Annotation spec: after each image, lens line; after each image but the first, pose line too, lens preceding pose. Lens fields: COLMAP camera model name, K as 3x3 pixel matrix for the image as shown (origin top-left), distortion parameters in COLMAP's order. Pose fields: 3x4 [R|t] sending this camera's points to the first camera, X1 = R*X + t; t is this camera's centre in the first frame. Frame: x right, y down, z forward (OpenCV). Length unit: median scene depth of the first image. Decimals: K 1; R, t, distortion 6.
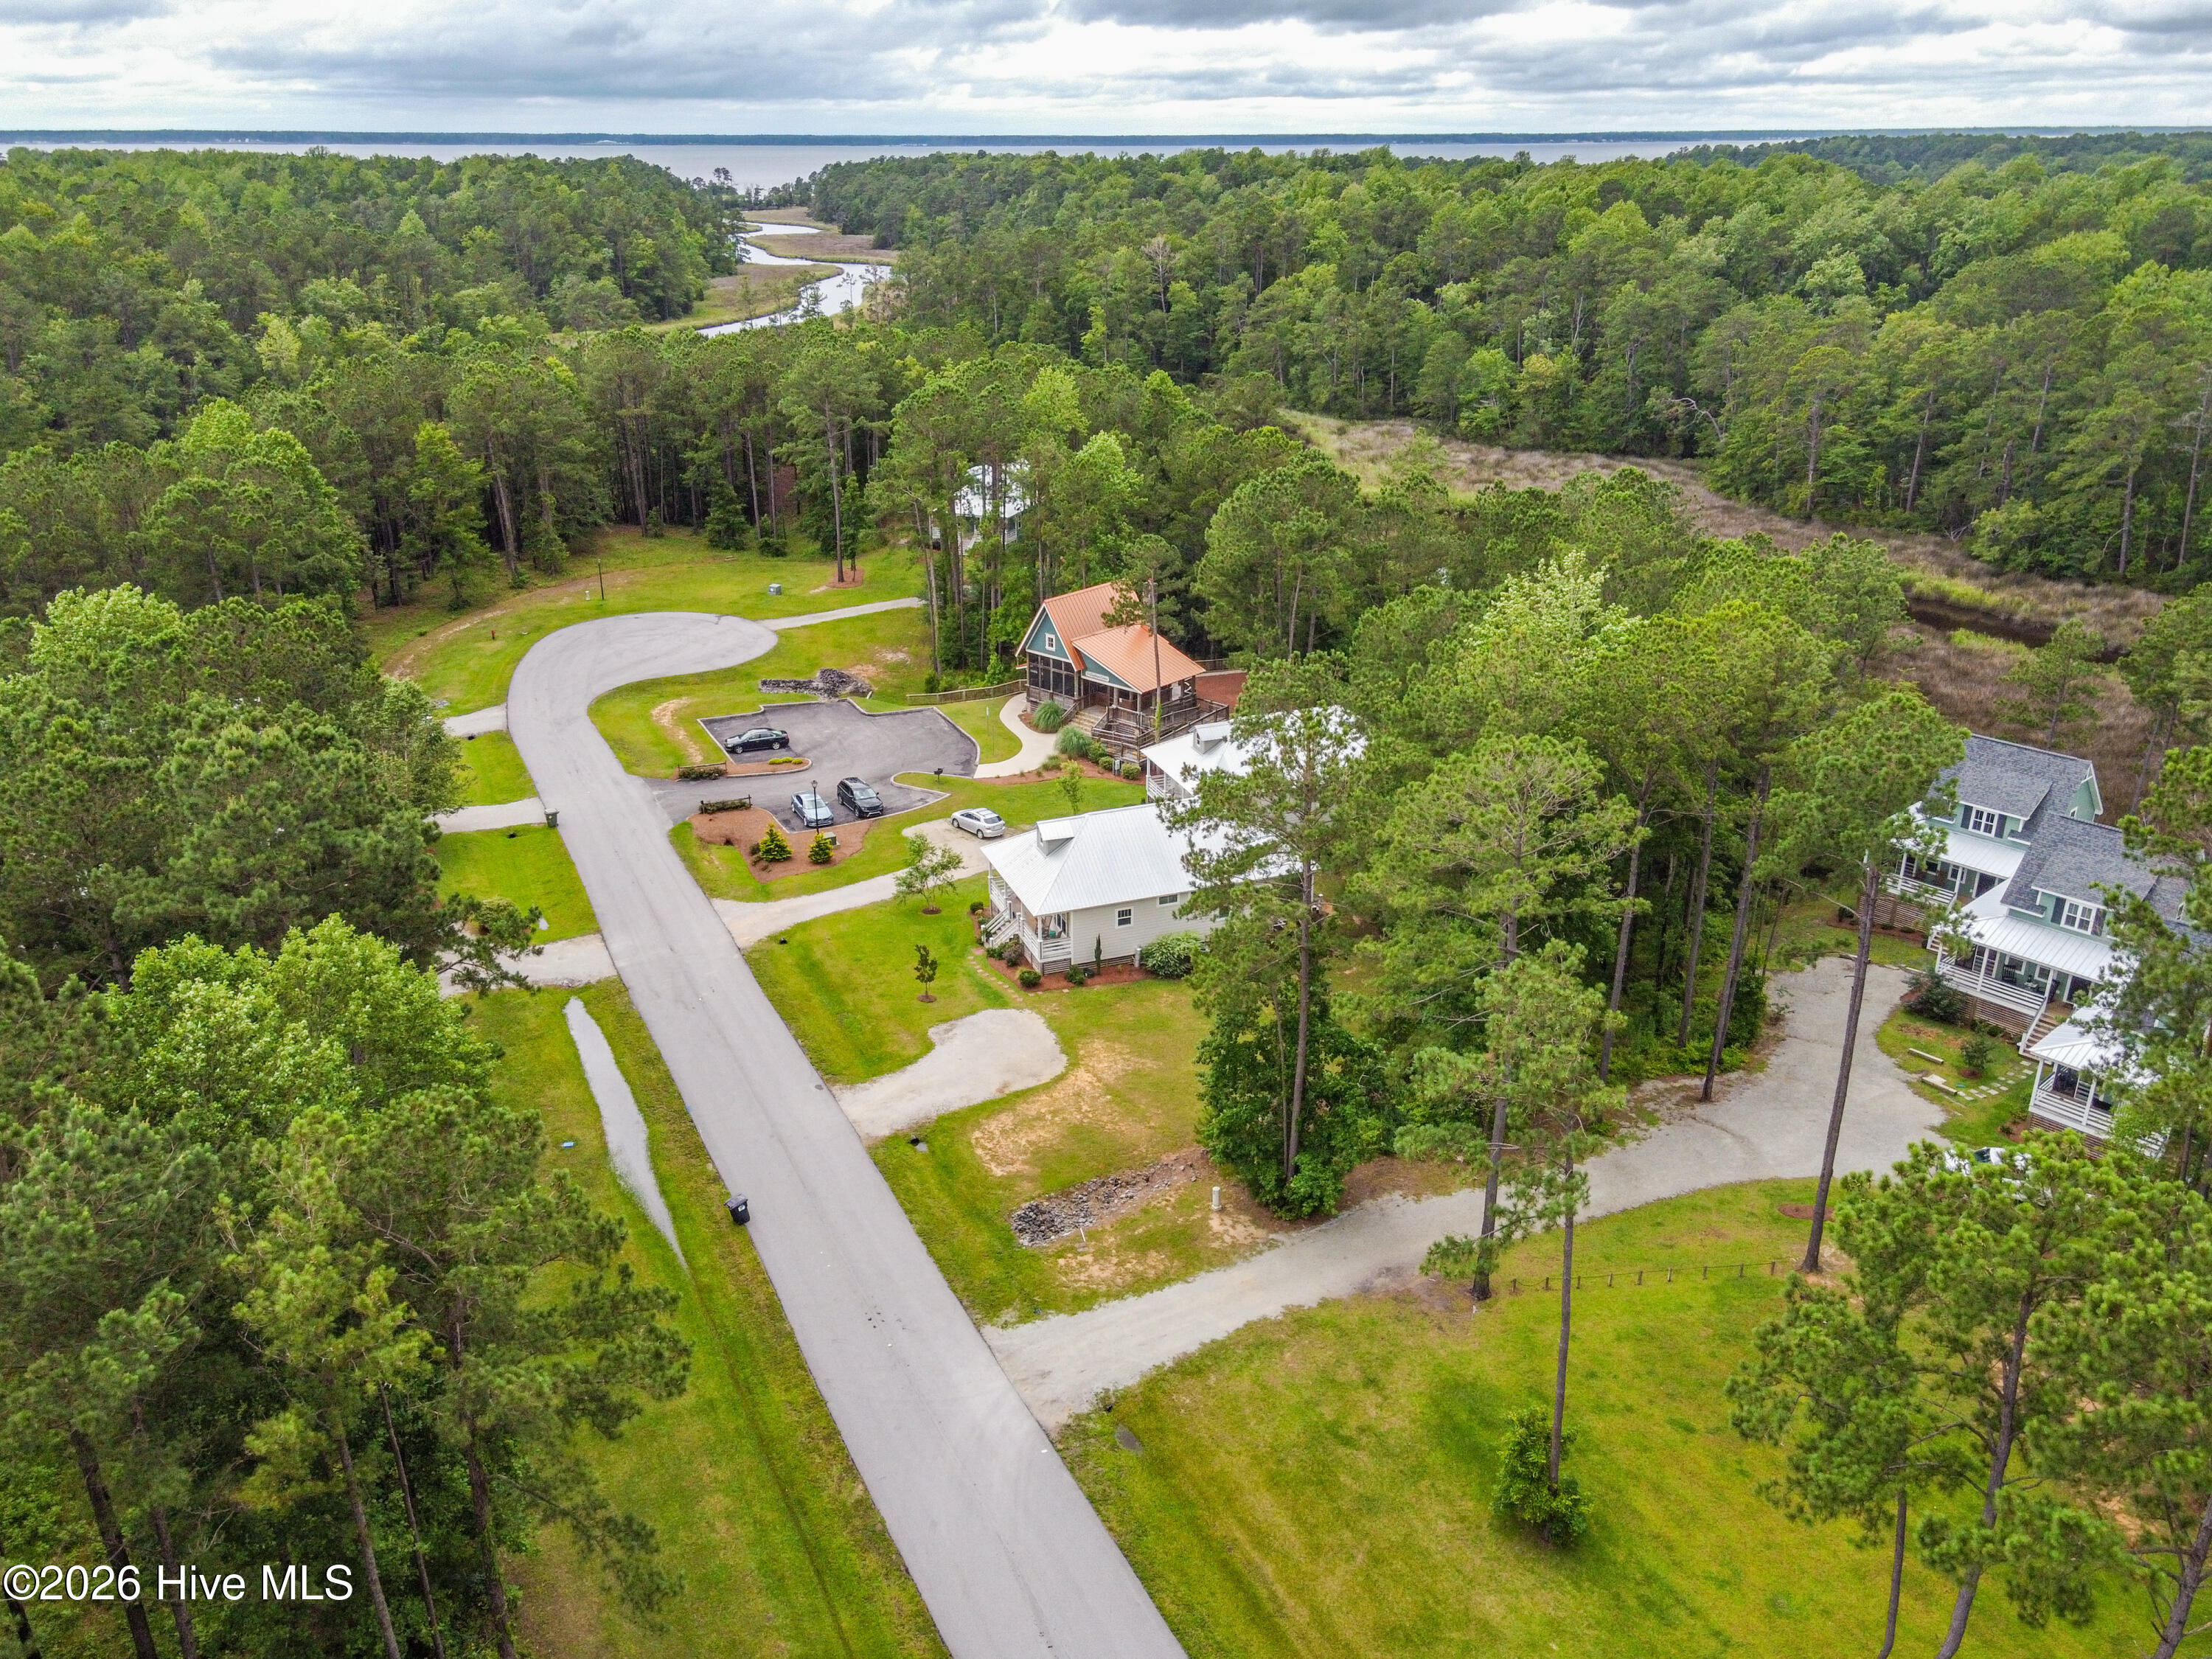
lens RADIAL K [[1692.8, 0, 1106.0], [0, 1692.8, 829.5], [0, 0, 1]] dist [-0.006911, 0.063468]
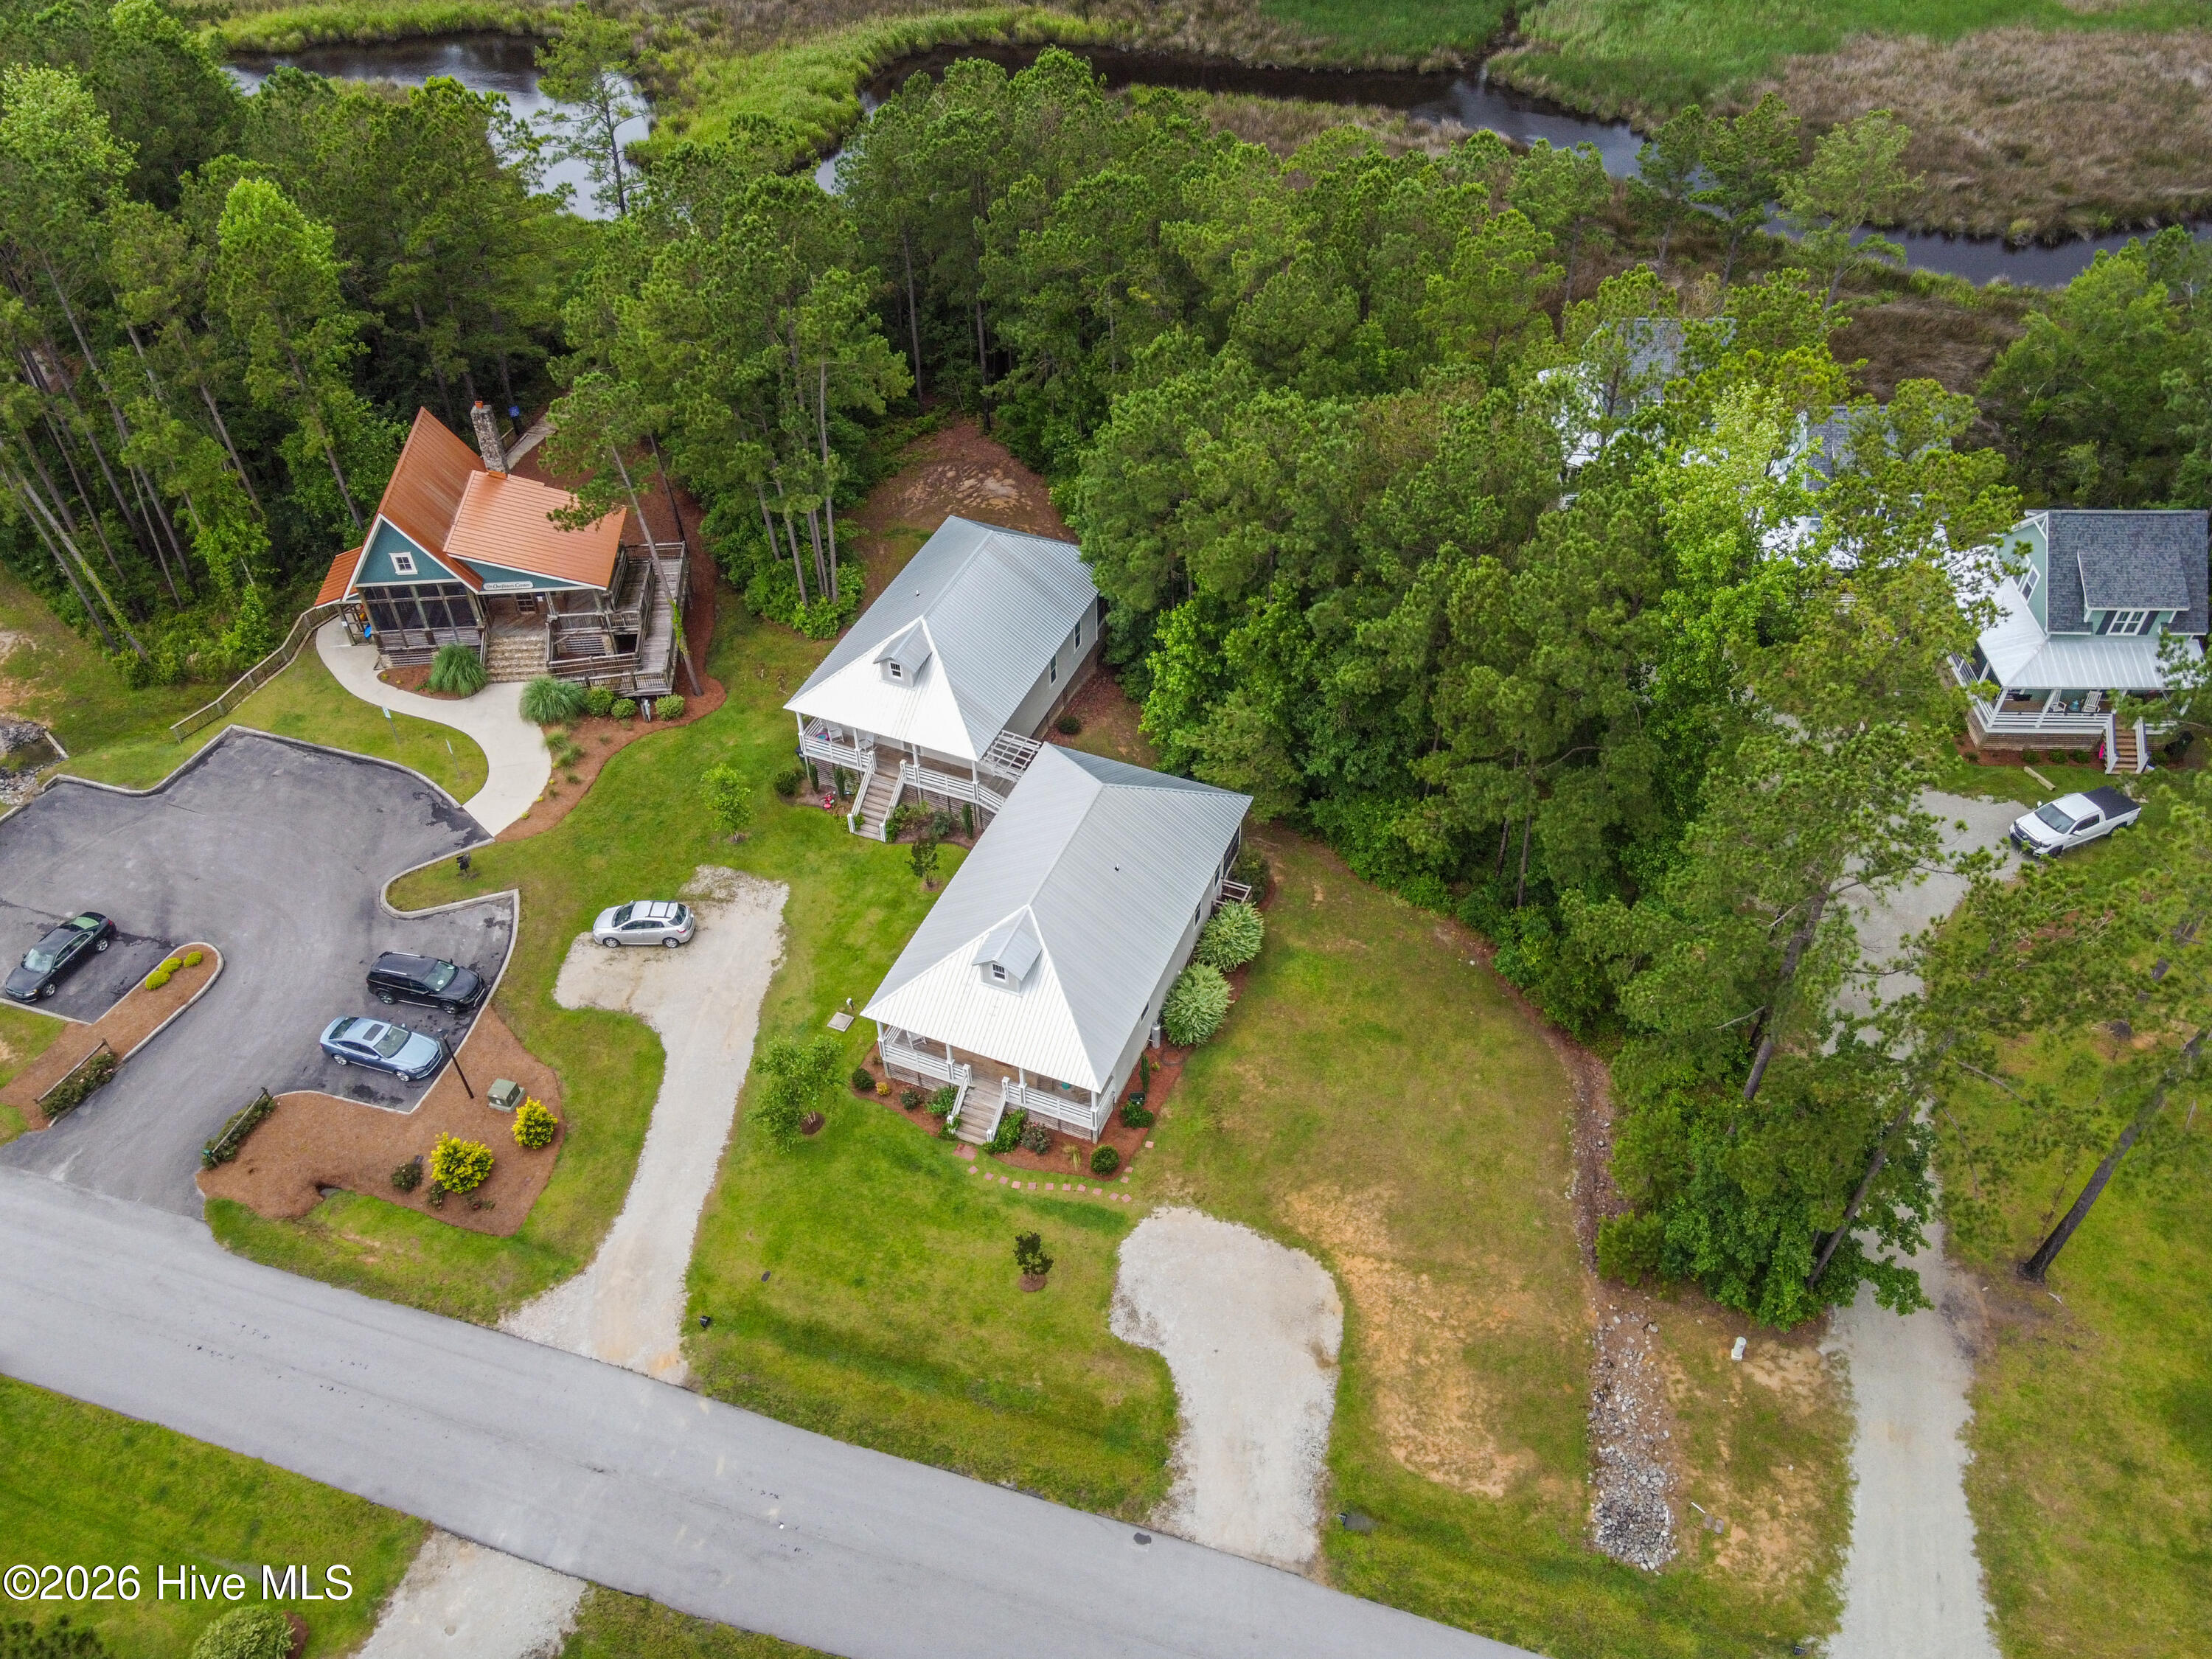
lens RADIAL K [[1692.8, 0, 1106.0], [0, 1692.8, 829.5], [0, 0, 1]] dist [-0.006911, 0.063468]
pose [[0.685628, -0.504868, 0.524426, -0.215806], [0.283875, 0.848811, 0.446020, -0.215024], [-0.670320, -0.156932, 0.725288, 0.316940]]
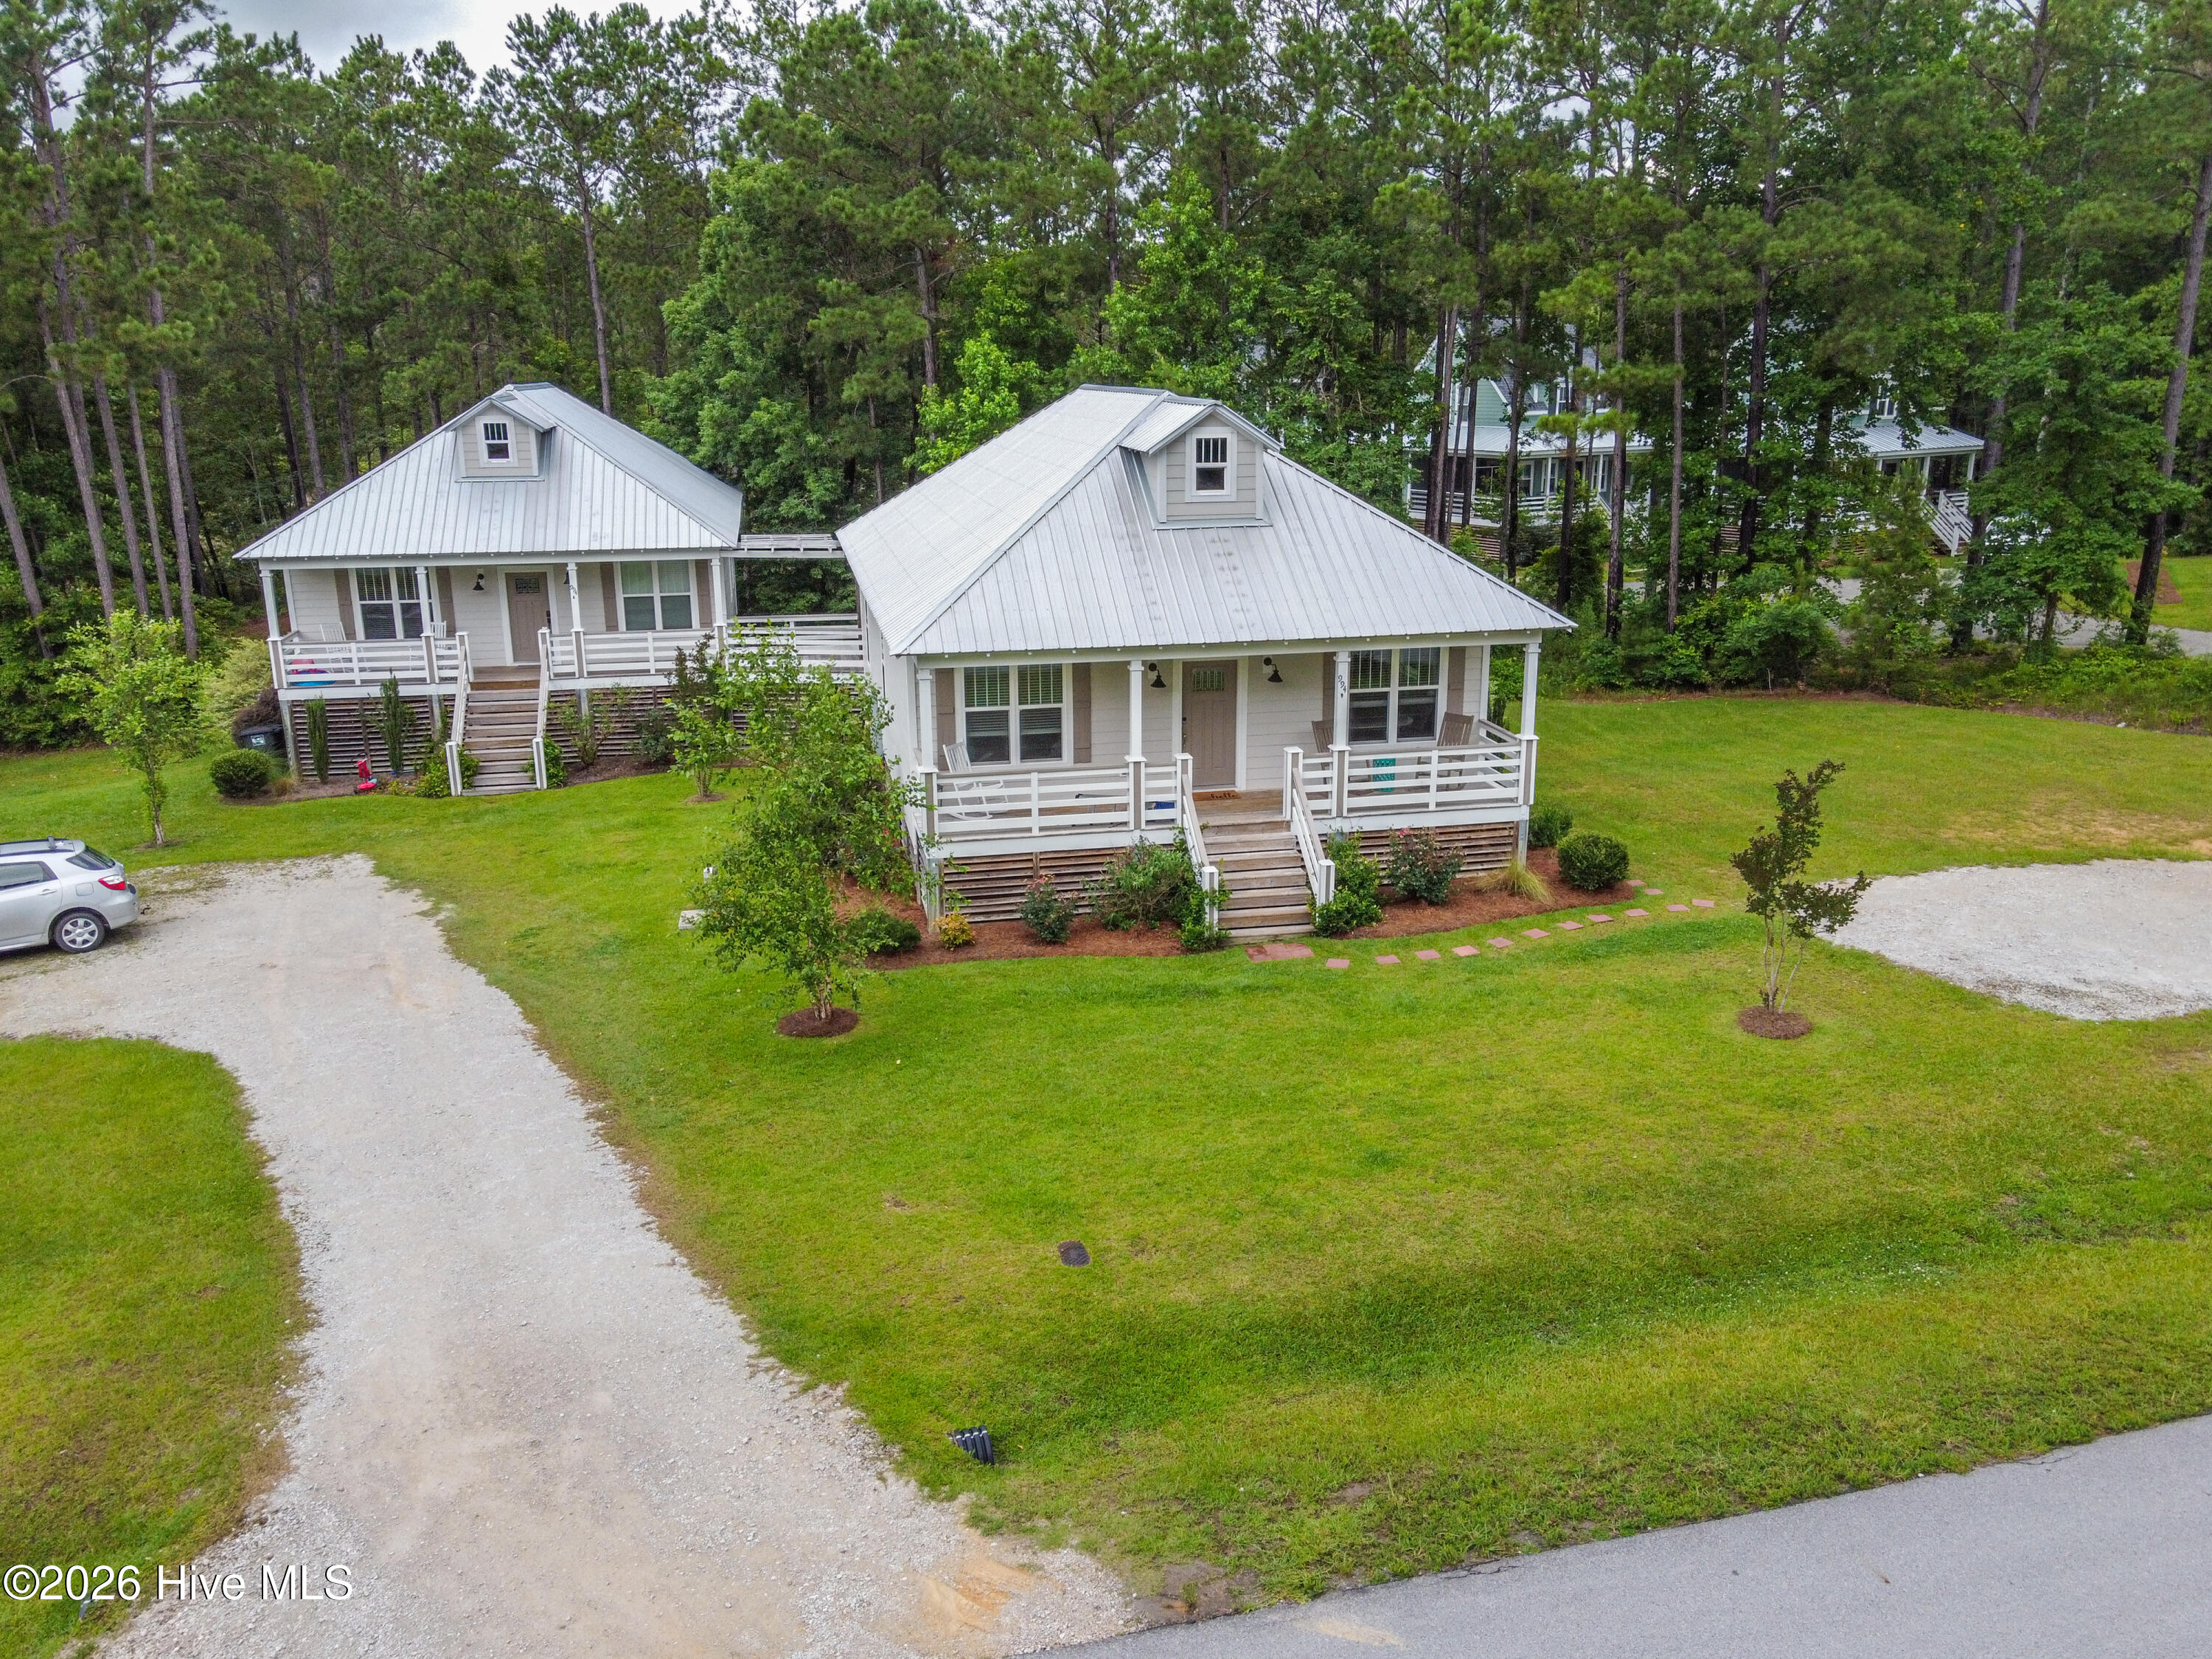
lens RADIAL K [[1692.8, 0, 1106.0], [0, 1692.8, 829.5], [0, 0, 1]] dist [-0.006911, 0.063468]
pose [[0.161234, -0.256170, 0.953090, -0.201378], [0.382772, 0.906364, 0.178857, 0.001611], [-0.909664, 0.335978, 0.244191, 0.625551]]
